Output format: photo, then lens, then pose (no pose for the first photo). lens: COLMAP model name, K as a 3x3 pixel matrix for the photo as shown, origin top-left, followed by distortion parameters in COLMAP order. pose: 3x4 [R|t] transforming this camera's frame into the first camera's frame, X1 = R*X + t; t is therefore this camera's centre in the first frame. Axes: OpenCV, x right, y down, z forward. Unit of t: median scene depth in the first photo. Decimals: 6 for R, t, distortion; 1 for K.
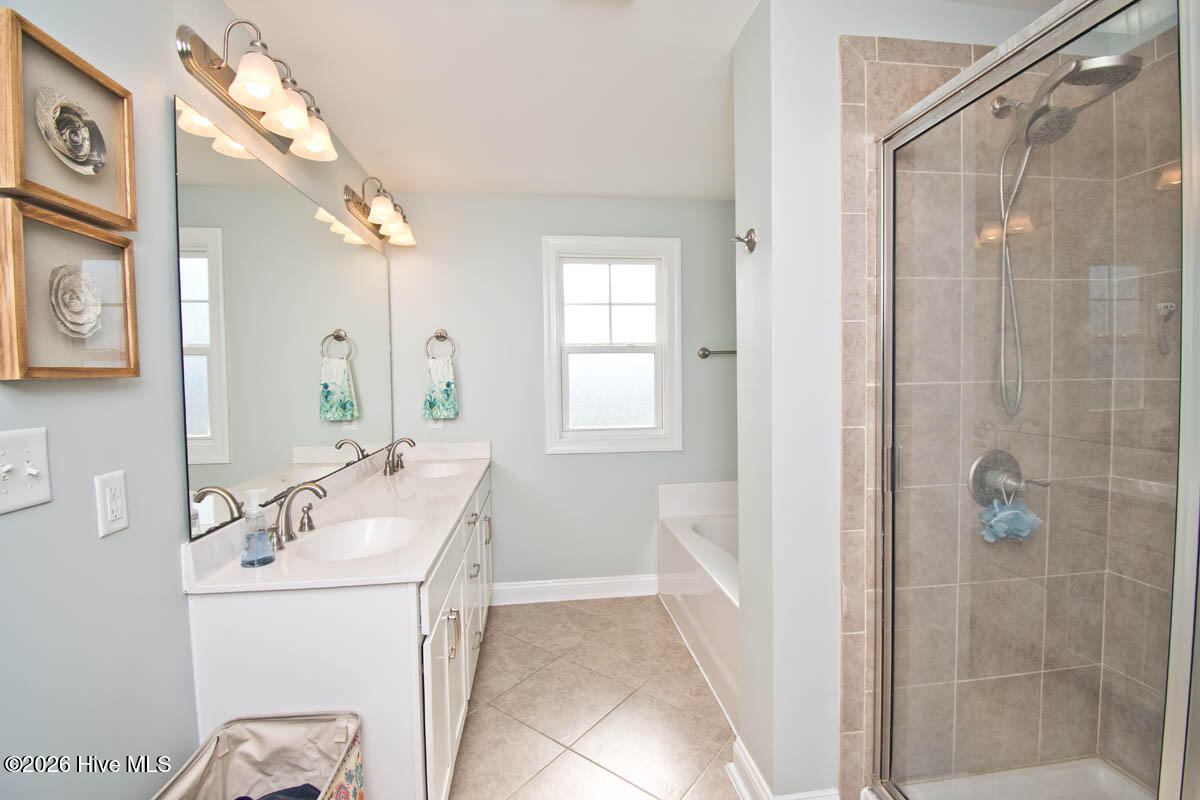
lens RADIAL K [[541.6, 0, 602.0], [0, 541.6, 395.5], [0, 0, 1]] dist [0.020365, -0.025915]
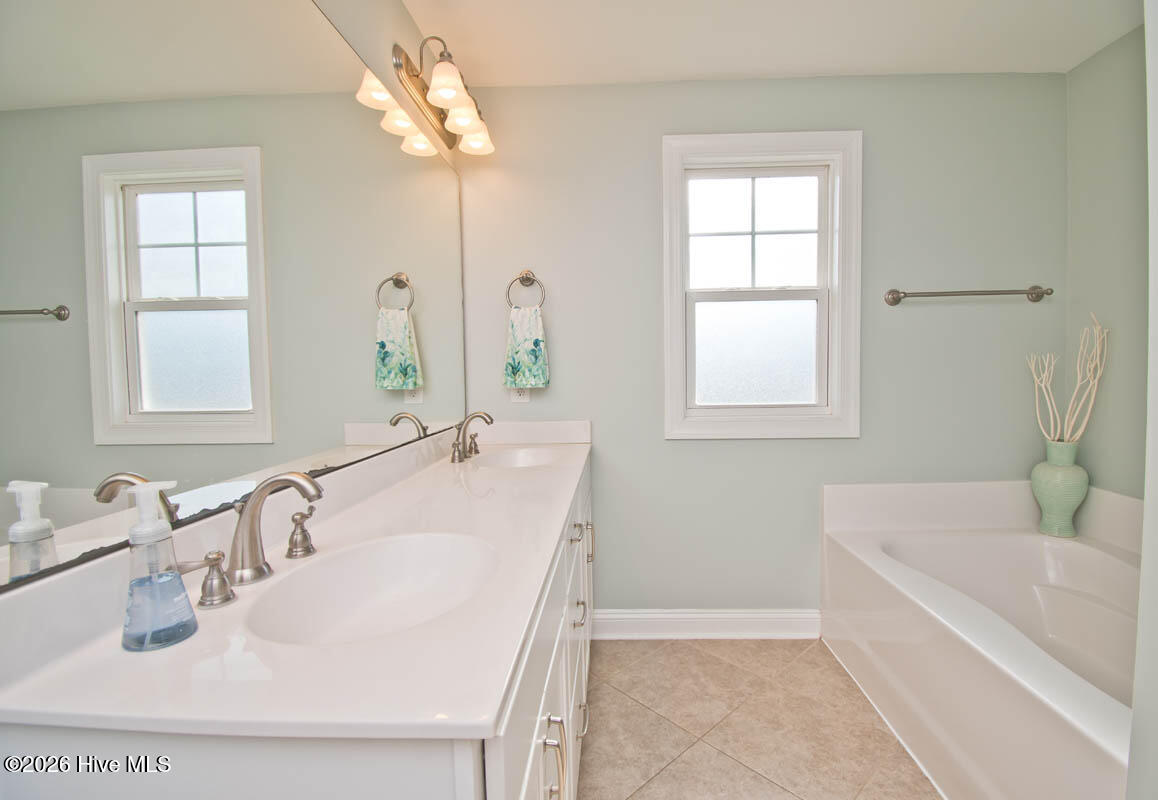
lens RADIAL K [[530.6, 0, 600.0], [0, 530.6, 393.3], [0, 0, 1]] dist [0.001449, -0.000013]
pose [[0.989433, 0.003339, -0.144950, -0.092840], [-0.002369, 0.999974, 0.006863, 0.044828], [0.144969, -0.006448, 0.989415, 0.297219]]
